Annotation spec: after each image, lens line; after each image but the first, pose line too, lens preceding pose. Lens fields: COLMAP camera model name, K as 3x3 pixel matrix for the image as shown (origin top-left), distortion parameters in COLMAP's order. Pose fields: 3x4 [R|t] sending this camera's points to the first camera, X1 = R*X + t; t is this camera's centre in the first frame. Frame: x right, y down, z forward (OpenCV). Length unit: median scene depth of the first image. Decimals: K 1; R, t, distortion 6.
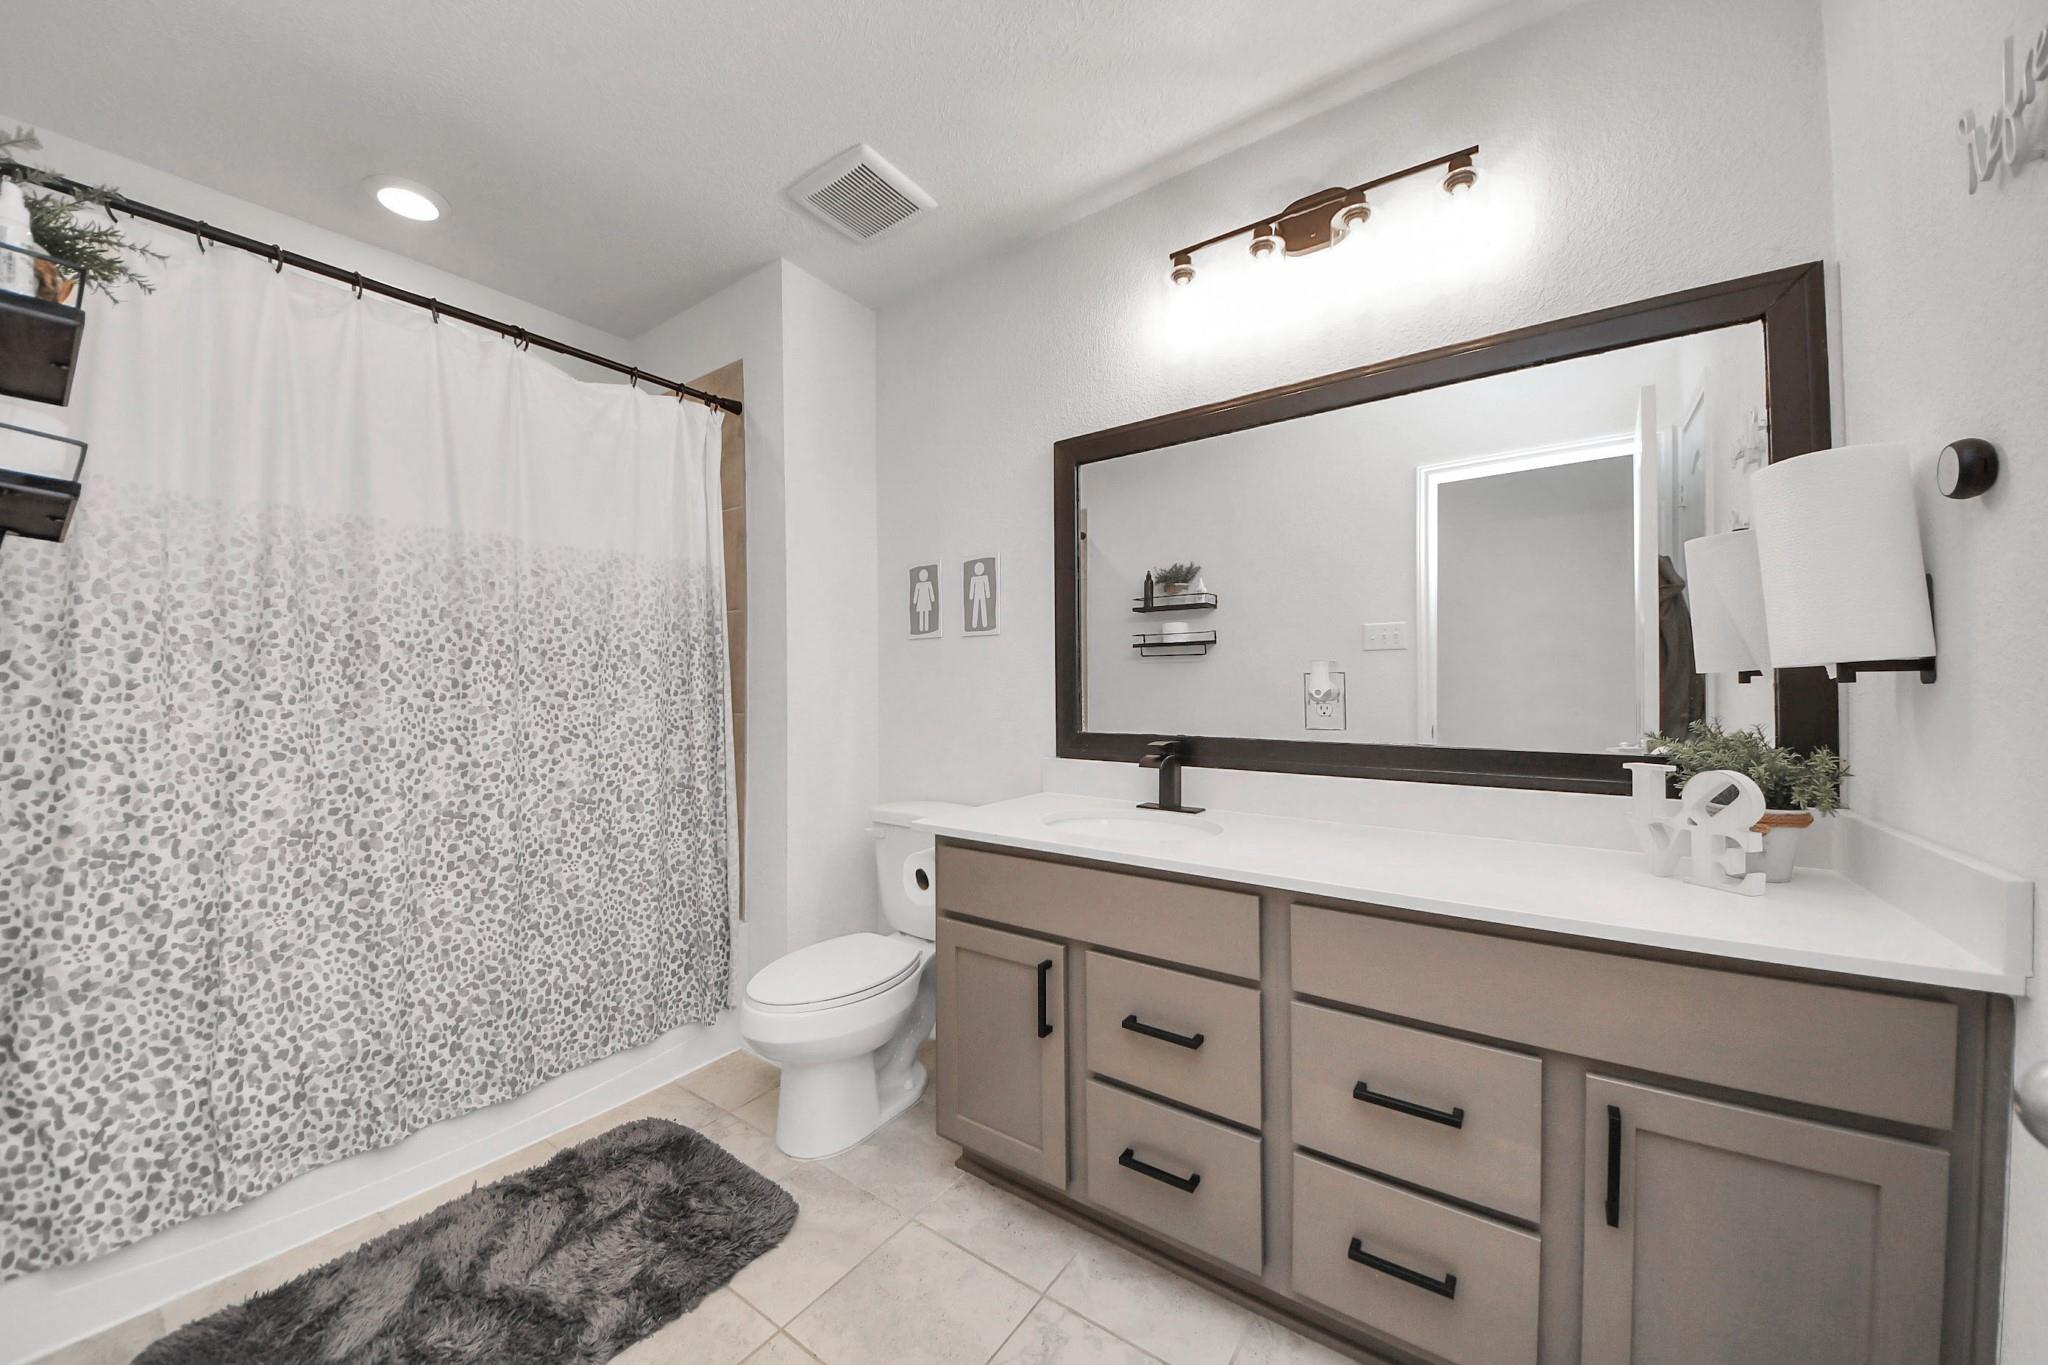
lens RADIAL K [[741.2, 0, 1024.0], [0, 741.2, 682.5], [0, 0, 1]] dist [-0.000580, -0.000002]
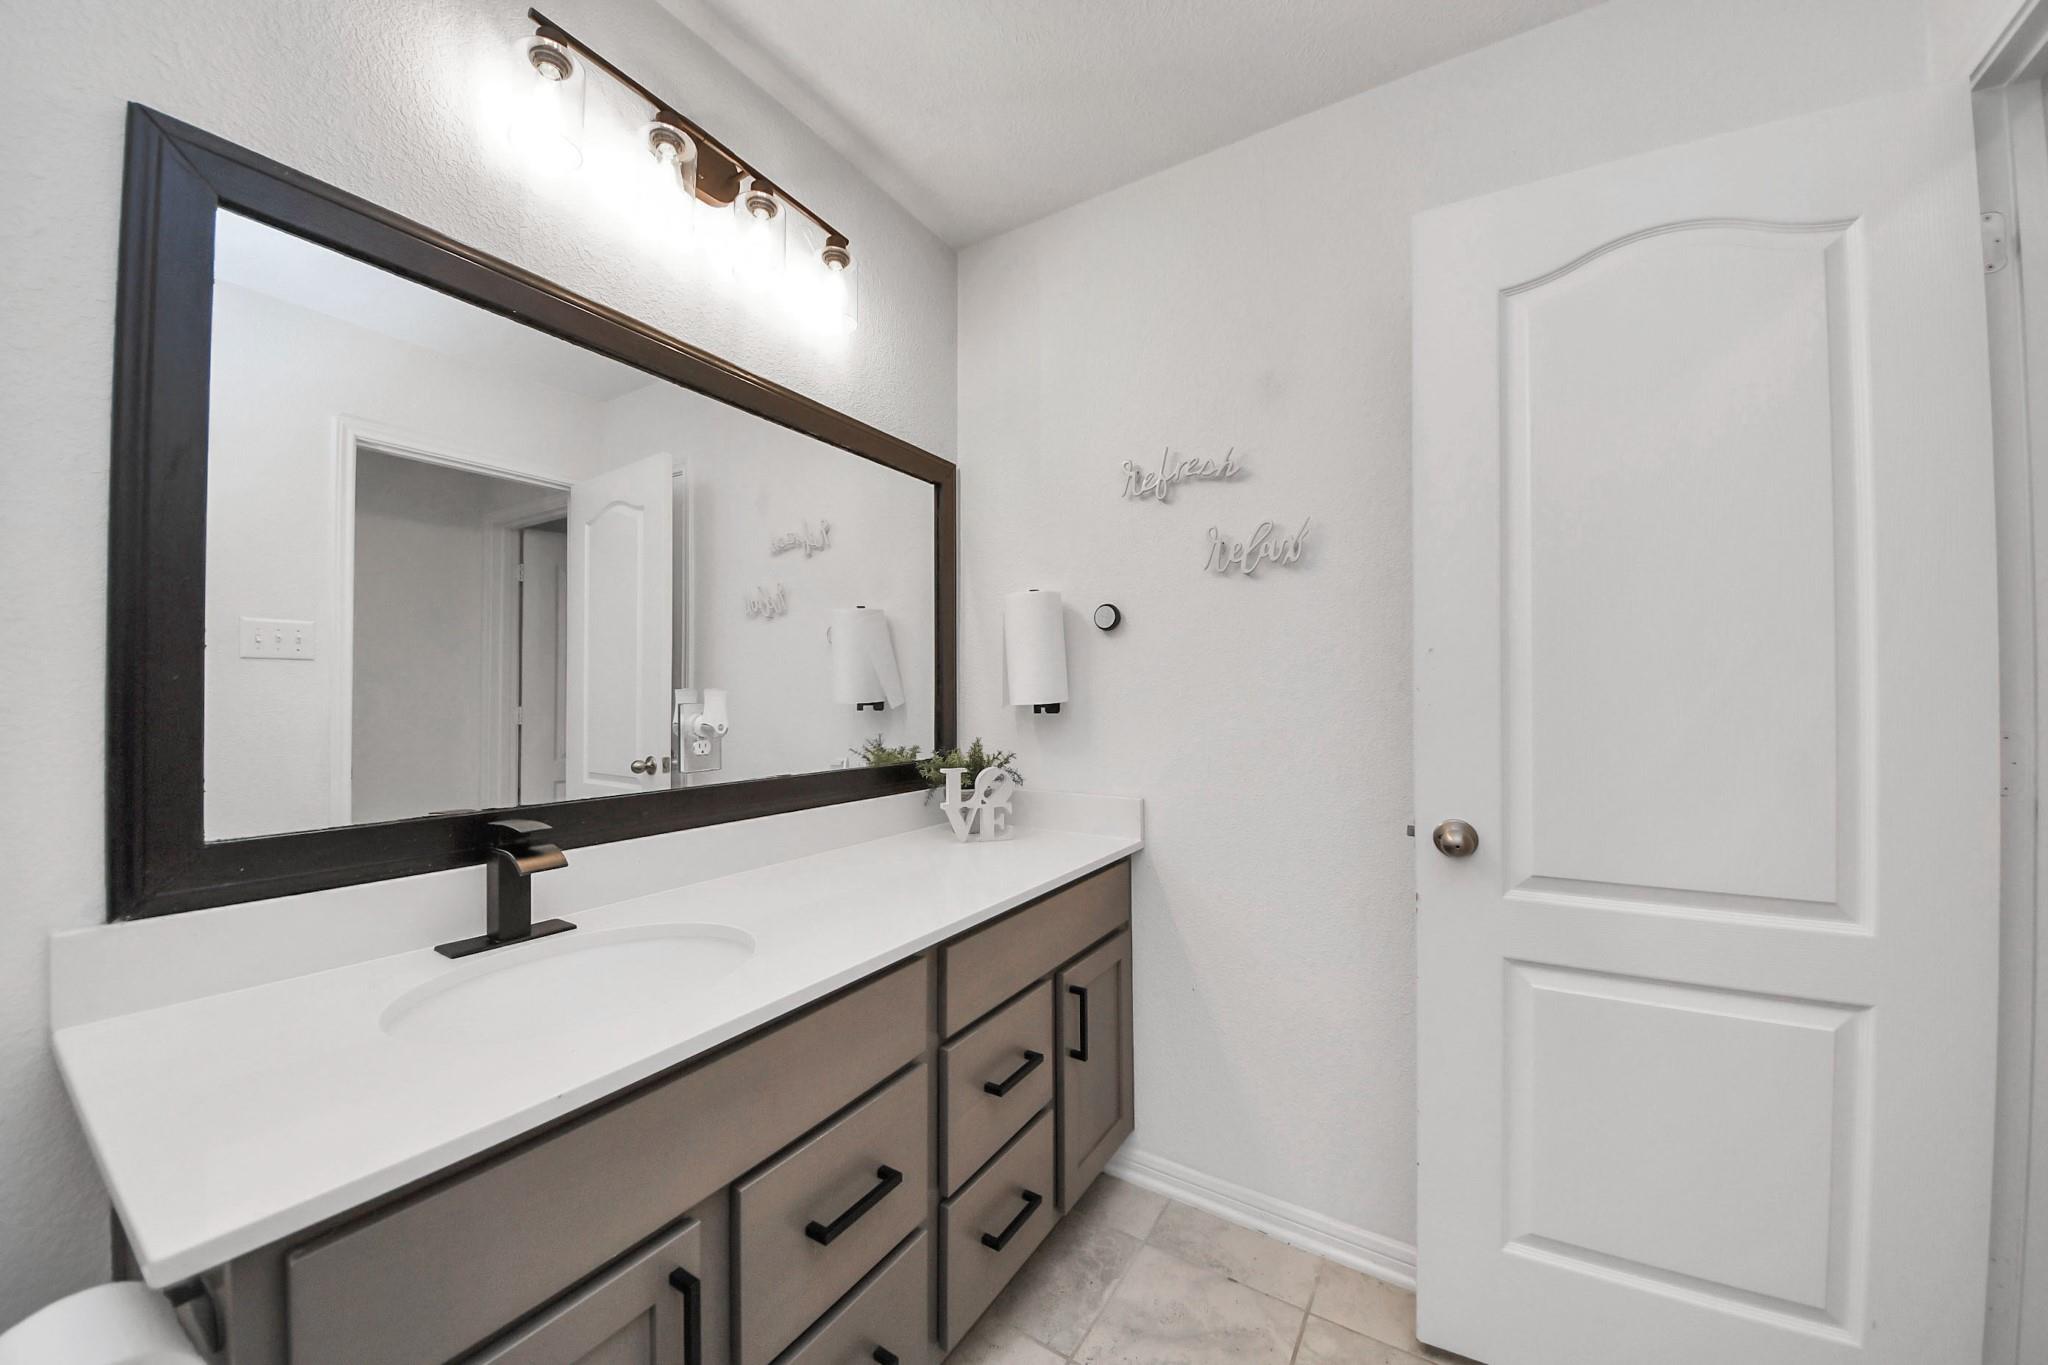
lens RADIAL K [[741.2, 0, 1024.0], [0, 741.2, 682.5], [0, 0, 1]] dist [-0.000580, -0.000002]
pose [[-0.063383, 0.019718, 0.997794, -0.534412], [-0.004820, 0.999787, -0.020063, -0.027022], [-0.997978, -0.006081, -0.063275, 0.820138]]
